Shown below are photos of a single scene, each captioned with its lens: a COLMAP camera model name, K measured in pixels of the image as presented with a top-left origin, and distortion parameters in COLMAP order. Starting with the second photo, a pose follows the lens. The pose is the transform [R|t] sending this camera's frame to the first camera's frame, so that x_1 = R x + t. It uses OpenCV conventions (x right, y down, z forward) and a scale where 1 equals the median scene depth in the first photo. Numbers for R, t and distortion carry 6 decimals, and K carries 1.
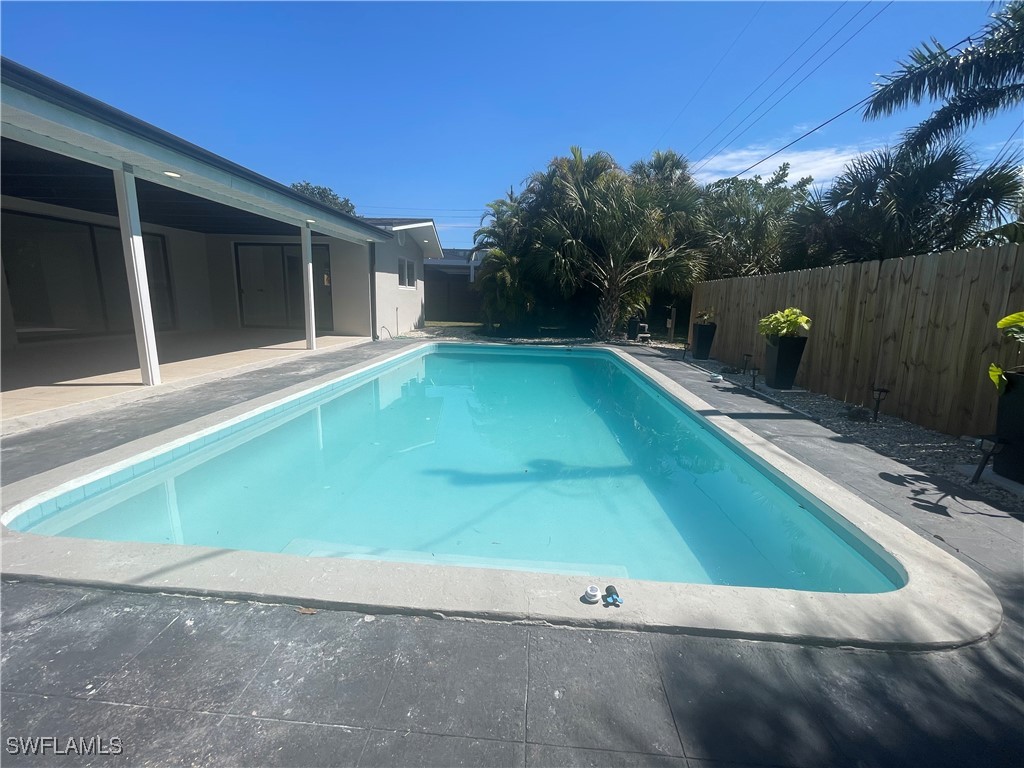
lens RADIAL K [[421.1, 0, 507.0], [0, 421.1, 381.3], [0, 0, 1]] dist [-0.002315, -0.000667]
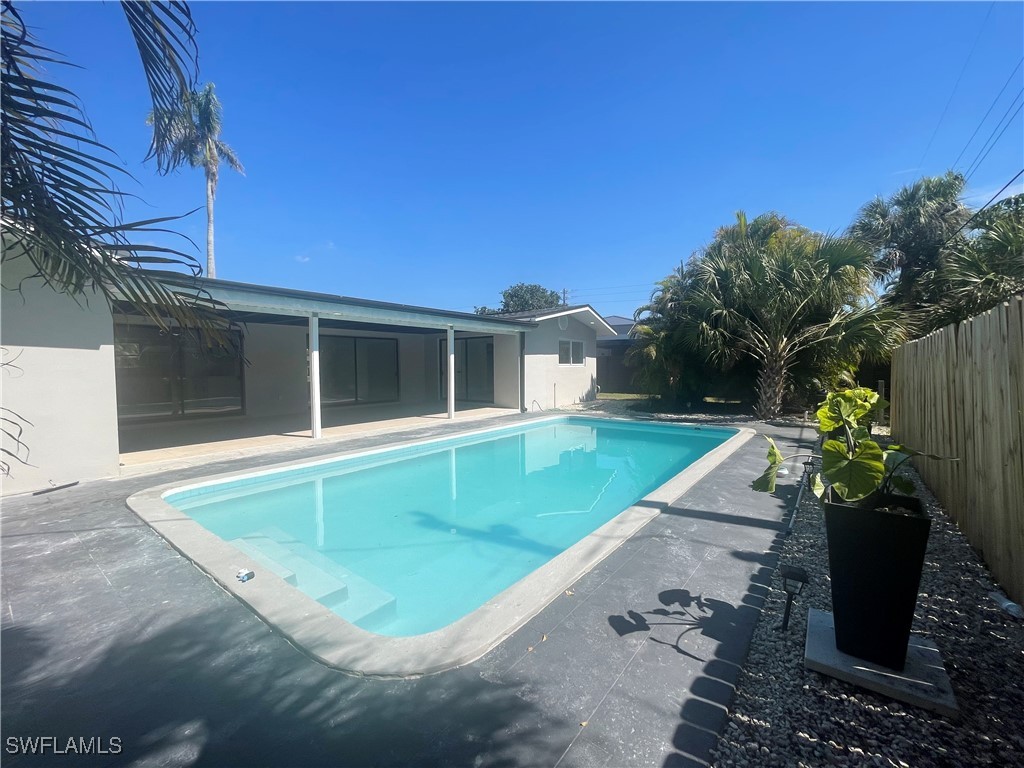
lens RADIAL K [[418.9, 0, 512.0], [0, 418.9, 384.0], [0, 0, 1]] dist [-0.013420, 0.006337]
pose [[0.839003, -0.009929, -0.544036, 0.592921], [-0.075702, 0.987980, -0.134778, -0.031976], [0.538835, 0.154264, 0.828167, 0.020107]]
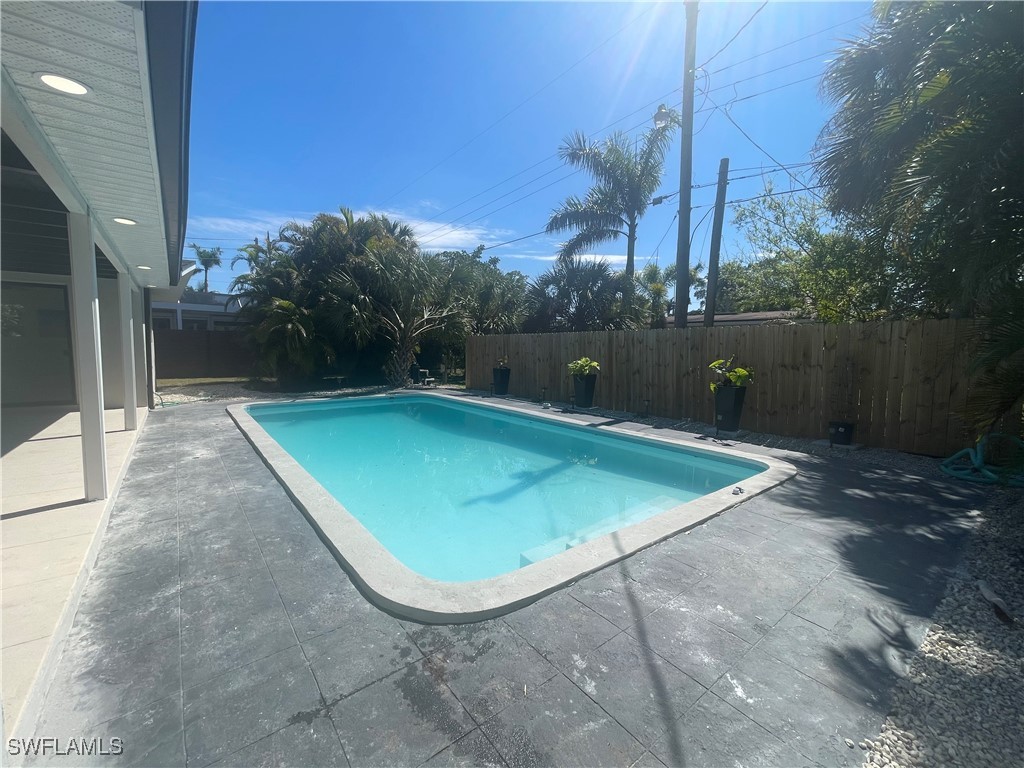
lens RADIAL K [[421.1, 0, 507.0], [0, 421.1, 381.3], [0, 0, 1]] dist [-0.002315, -0.000667]
pose [[0.745788, -0.074748, 0.661976, -0.666144], [0.139484, 0.989181, -0.045450, -0.053529], [-0.651417, 0.126231, 0.748146, -0.007373]]
